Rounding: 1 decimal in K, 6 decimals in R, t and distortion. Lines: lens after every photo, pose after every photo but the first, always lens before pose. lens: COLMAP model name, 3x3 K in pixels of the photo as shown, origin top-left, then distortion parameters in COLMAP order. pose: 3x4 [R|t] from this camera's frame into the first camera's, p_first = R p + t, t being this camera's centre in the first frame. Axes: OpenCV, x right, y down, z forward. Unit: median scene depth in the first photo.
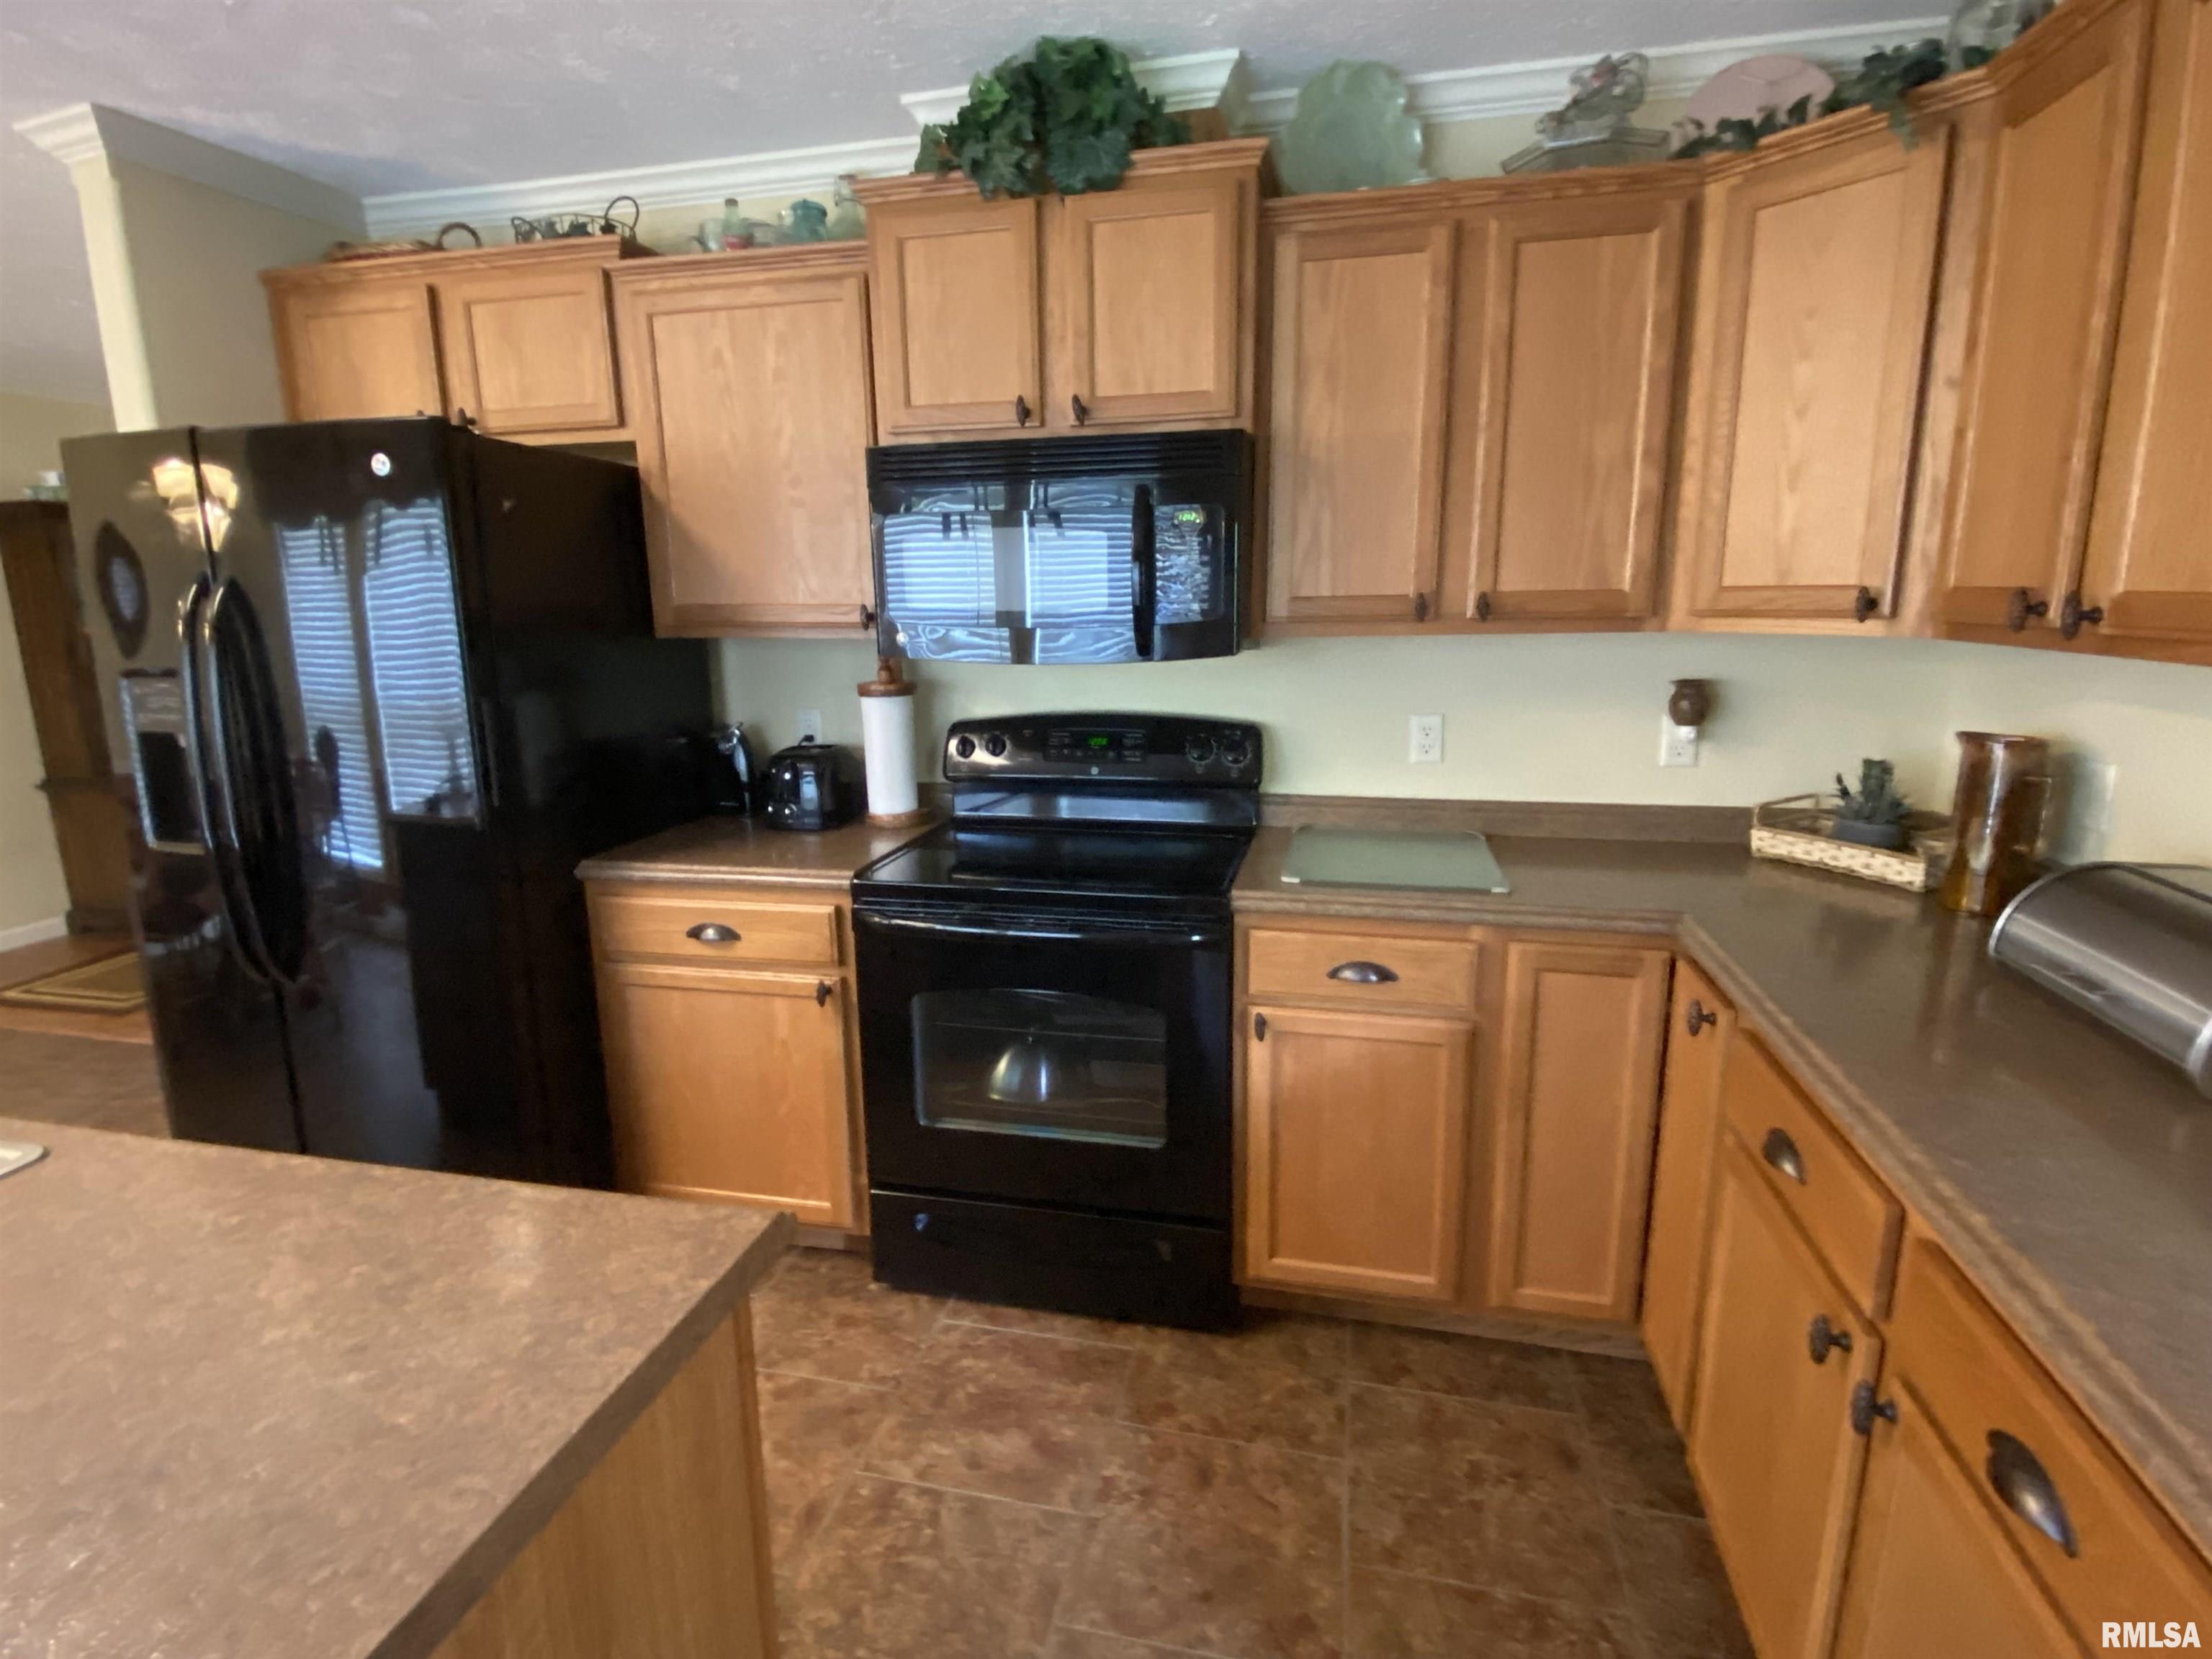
lens RADIAL K [[1089.6, 0, 1106.0], [0, 1089.6, 829.5], [0, 0, 1]] dist [0.079947, -0.048326]
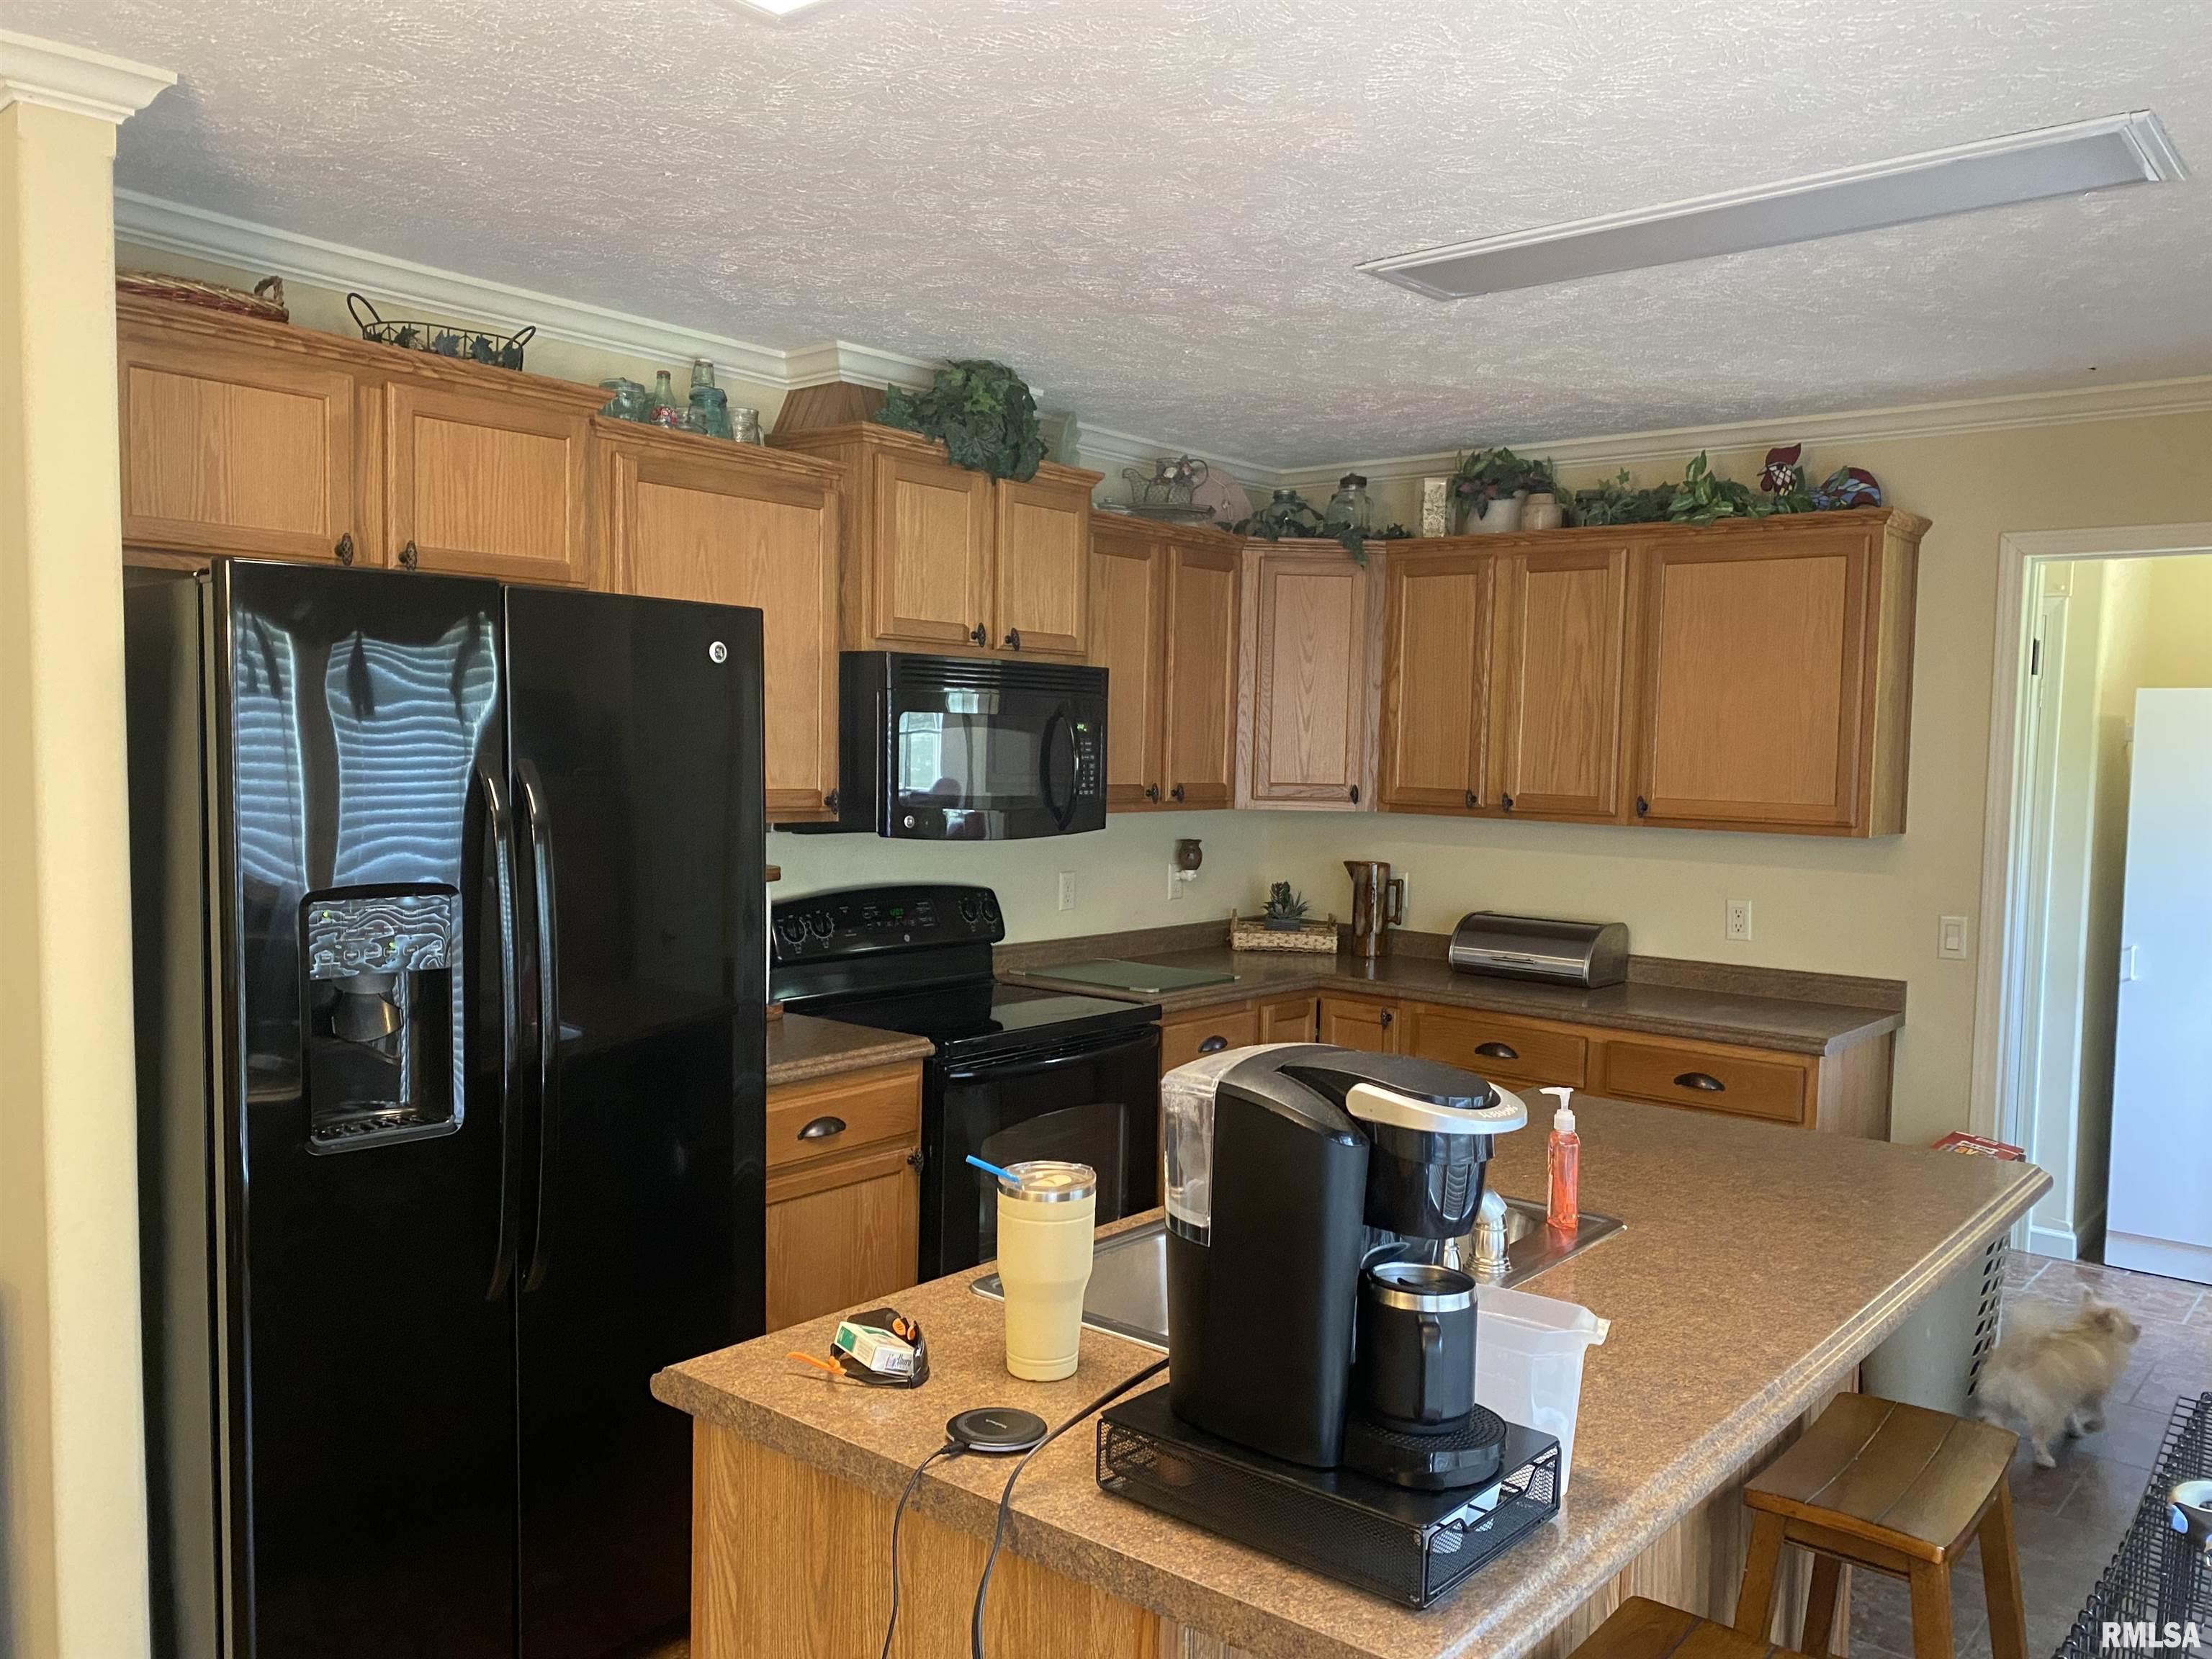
lens RADIAL K [[1706.3, 0, 1107.1], [0, 1706.3, 891.2], [0, 0, 1]] dist [0.055897, -0.001402]
pose [[0.436653, -0.056953, 0.897825, -1.636347], [0.163083, 0.986470, -0.016739, -0.046083], [-0.884725, 0.153729, 0.440033, 0.095926]]
